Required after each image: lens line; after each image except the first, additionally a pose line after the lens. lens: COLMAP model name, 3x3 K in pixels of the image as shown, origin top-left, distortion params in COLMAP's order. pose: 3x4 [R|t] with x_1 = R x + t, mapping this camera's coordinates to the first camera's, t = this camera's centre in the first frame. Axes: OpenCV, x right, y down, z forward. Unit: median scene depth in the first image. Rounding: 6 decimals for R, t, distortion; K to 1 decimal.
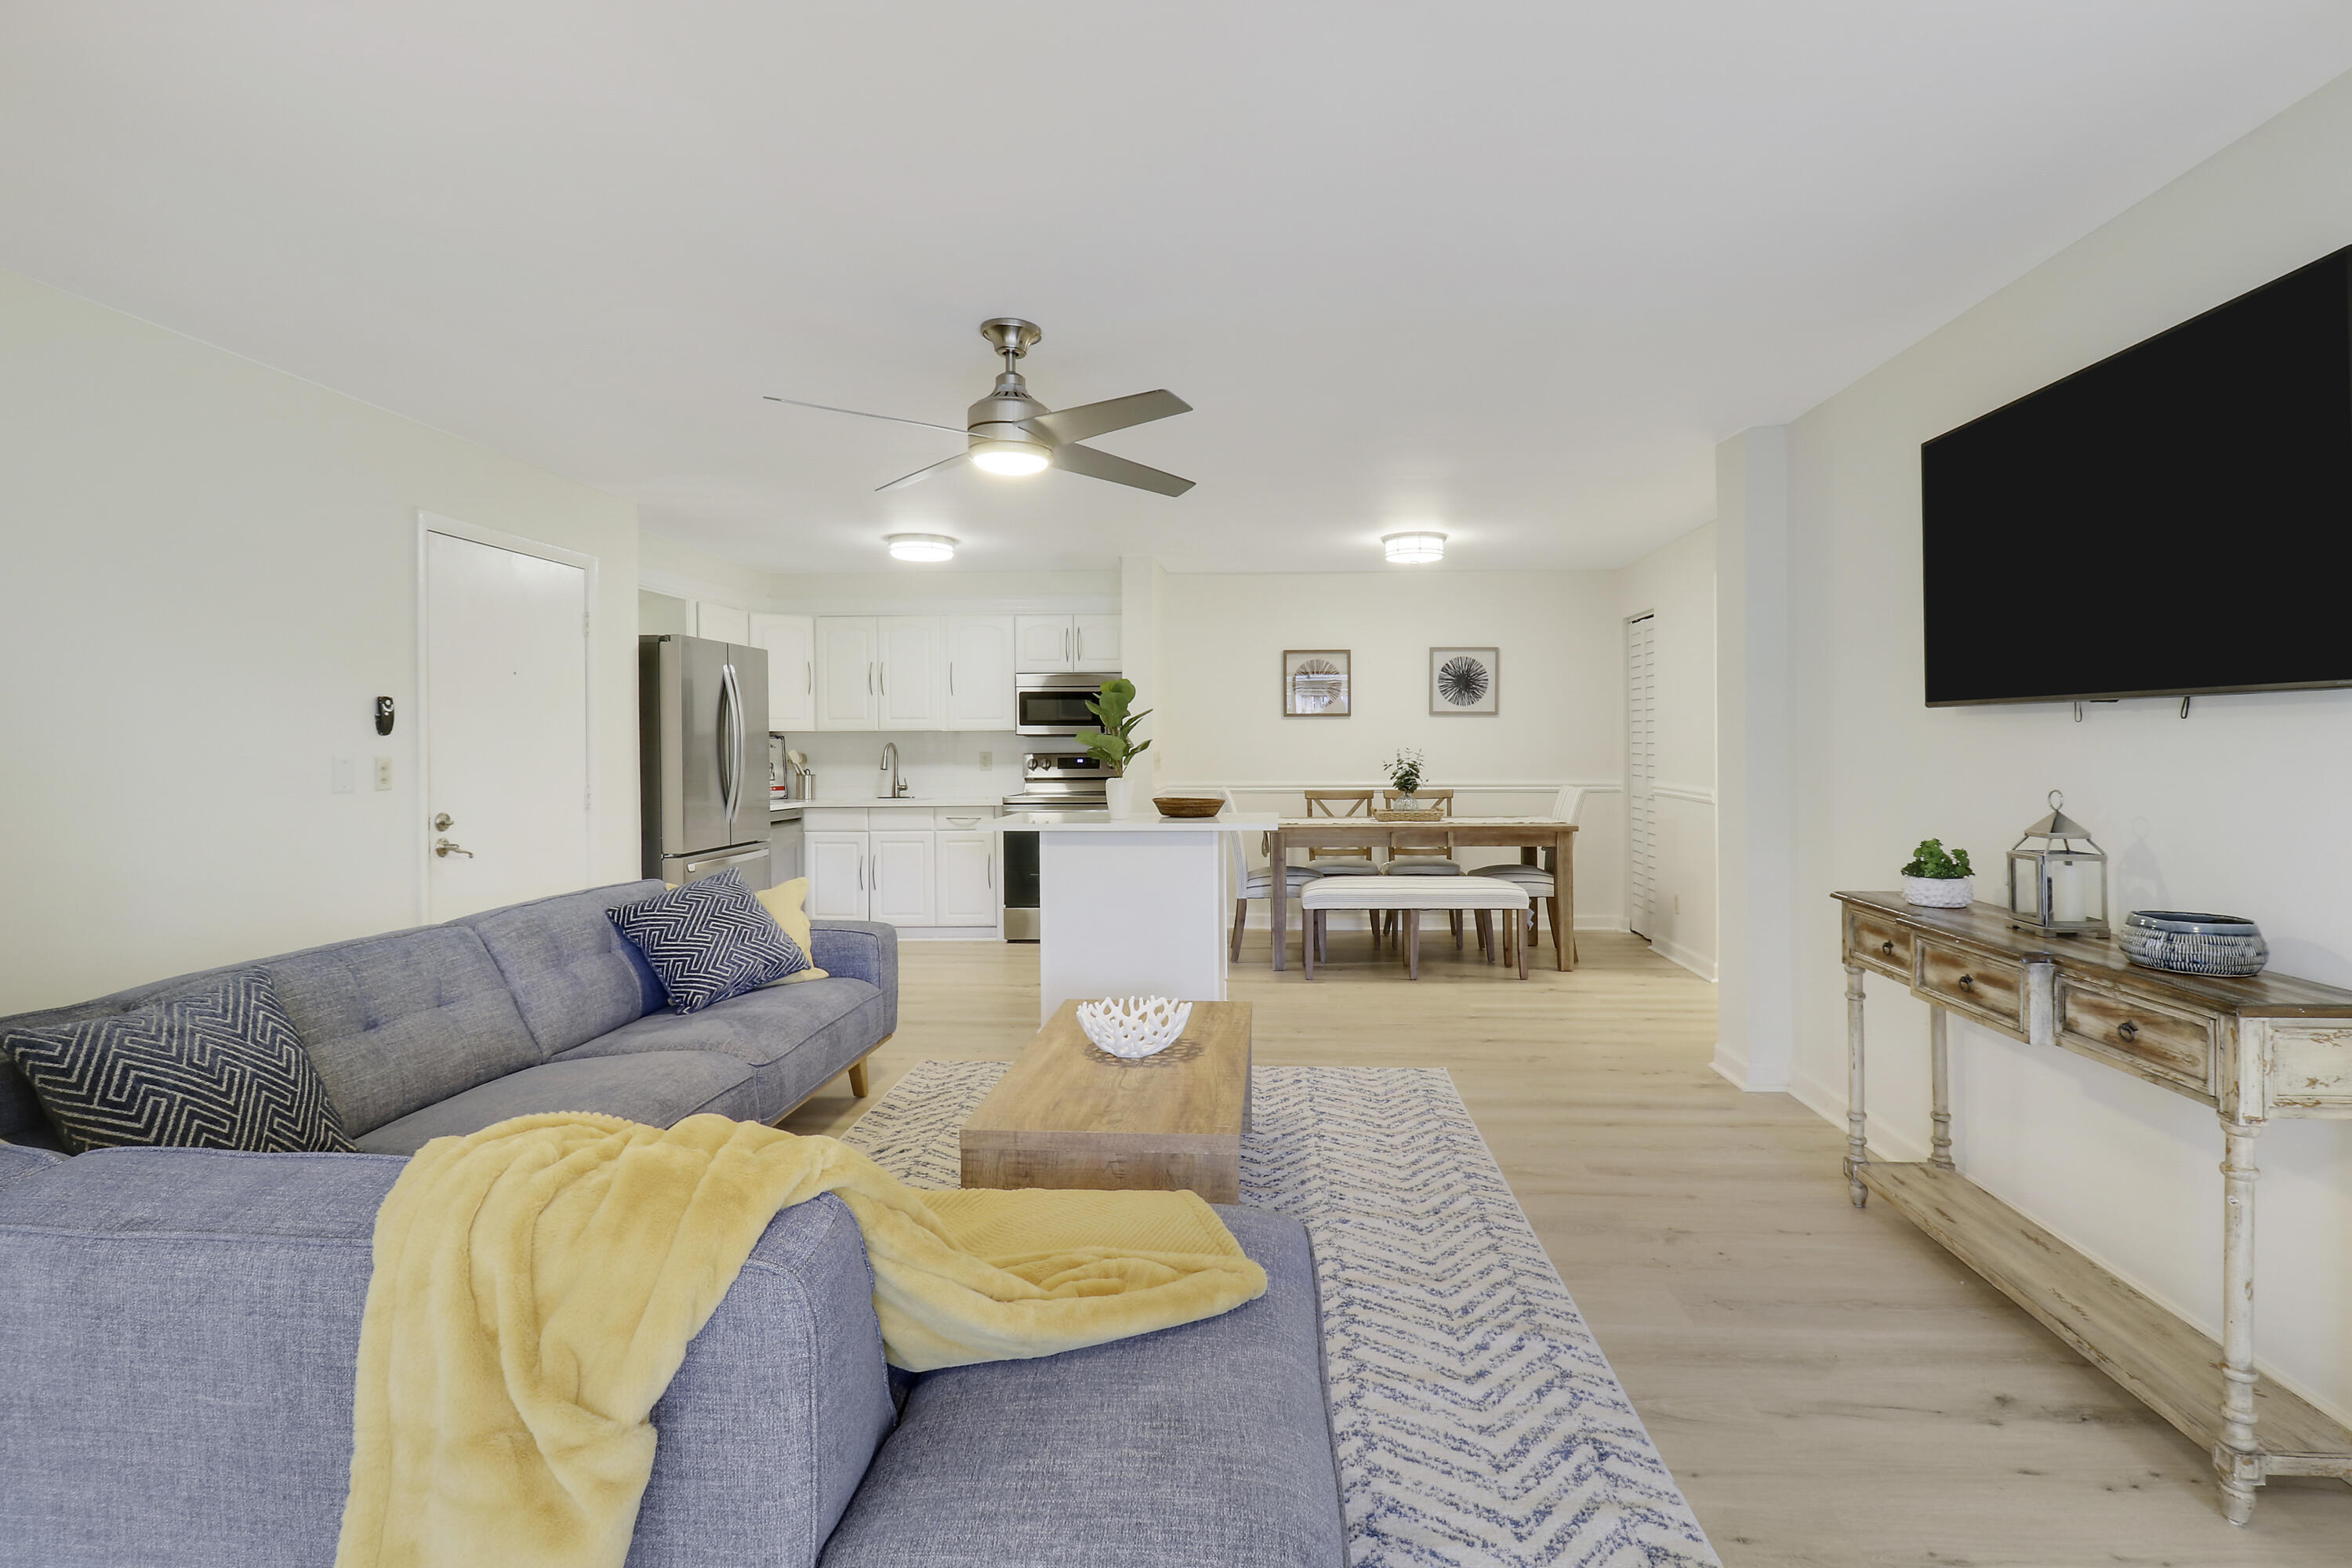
lens RADIAL K [[1130.6, 0, 1186.5], [0, 1130.6, 738.6], [0, 0, 1]] dist [0.002477, -0.013808]
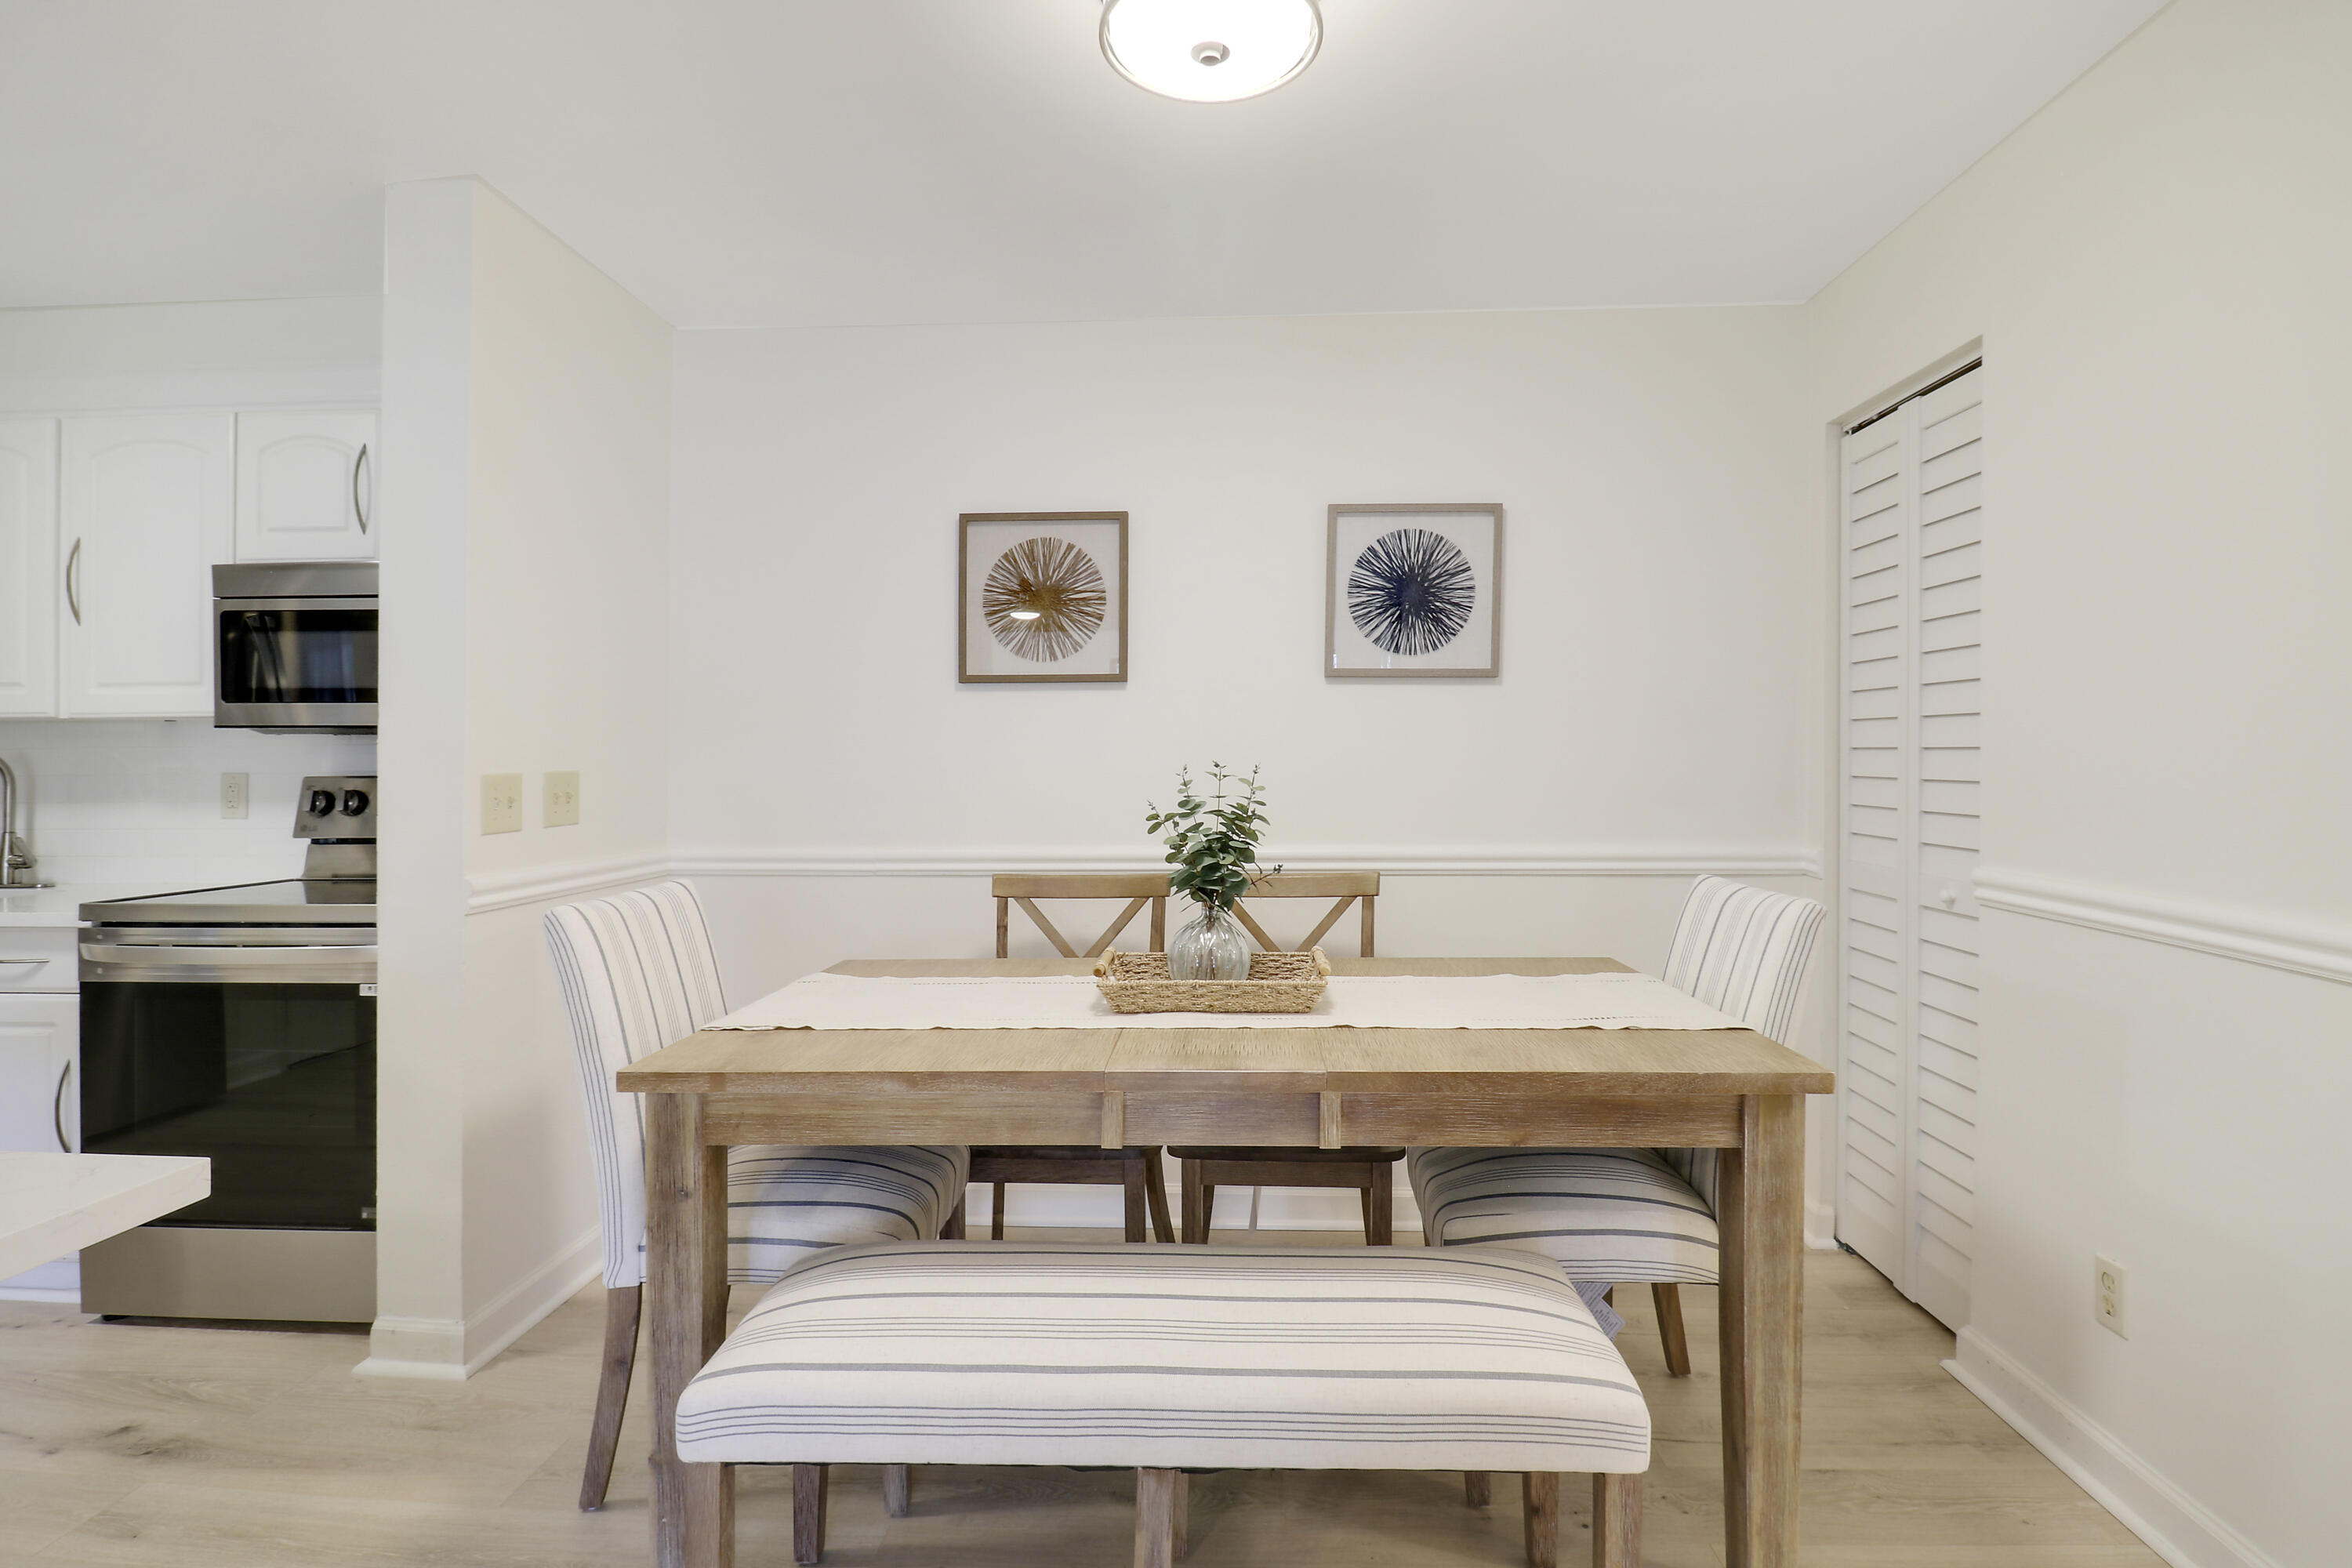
lens RADIAL K [[1085.1, 0, 1231.1], [0, 1085.1, 769.4], [0, 0, 1]] dist [0.001466, -0.013588]
pose [[0.999044, 0.000222, 0.043707, 0.185003], [-0.000759, 0.999925, 0.012249, 0.006749], [-0.043701, -0.012271, 0.998969, 0.699122]]
